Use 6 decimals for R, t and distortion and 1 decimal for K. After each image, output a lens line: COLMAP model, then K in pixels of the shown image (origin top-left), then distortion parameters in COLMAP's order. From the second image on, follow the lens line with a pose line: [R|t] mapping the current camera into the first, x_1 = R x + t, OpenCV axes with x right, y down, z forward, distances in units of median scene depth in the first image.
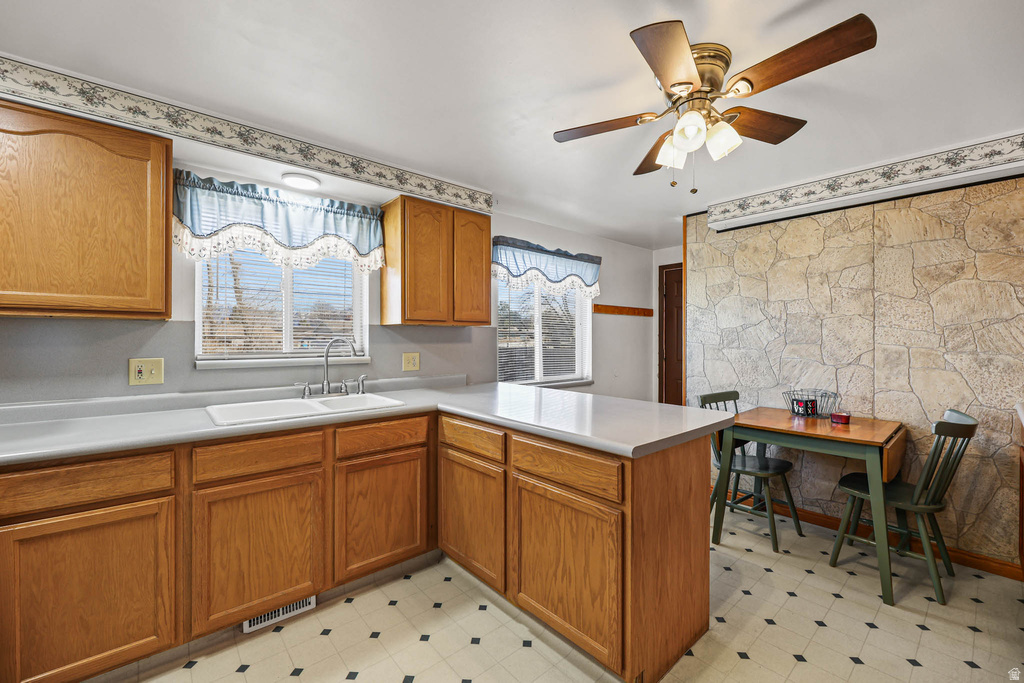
lens RADIAL K [[418.5, 0, 514.2], [0, 418.5, 336.8], [0, 0, 1]] dist [-0.002091, -0.000305]
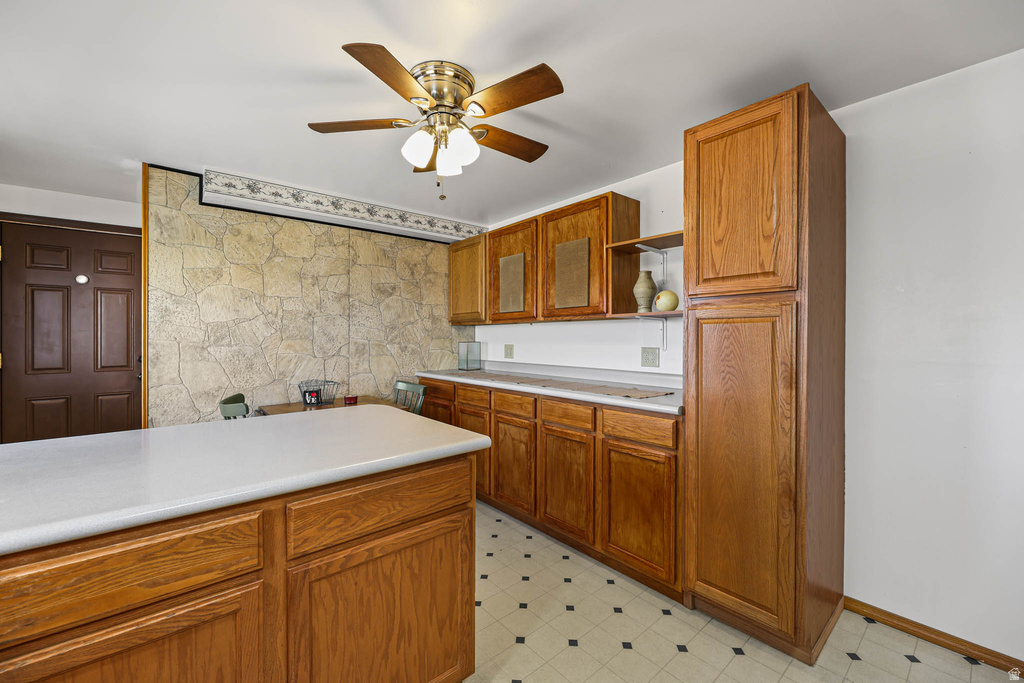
lens RADIAL K [[413.7, 0, 515.5], [0, 413.7, 335.2], [0, 0, 1]] dist [0.000968, -0.000084]
pose [[0.018804, -0.004951, 0.999811, -0.367280], [-0.003581, 0.999981, 0.005019, -0.000835], [-0.999817, -0.003674, 0.018786, 0.442943]]
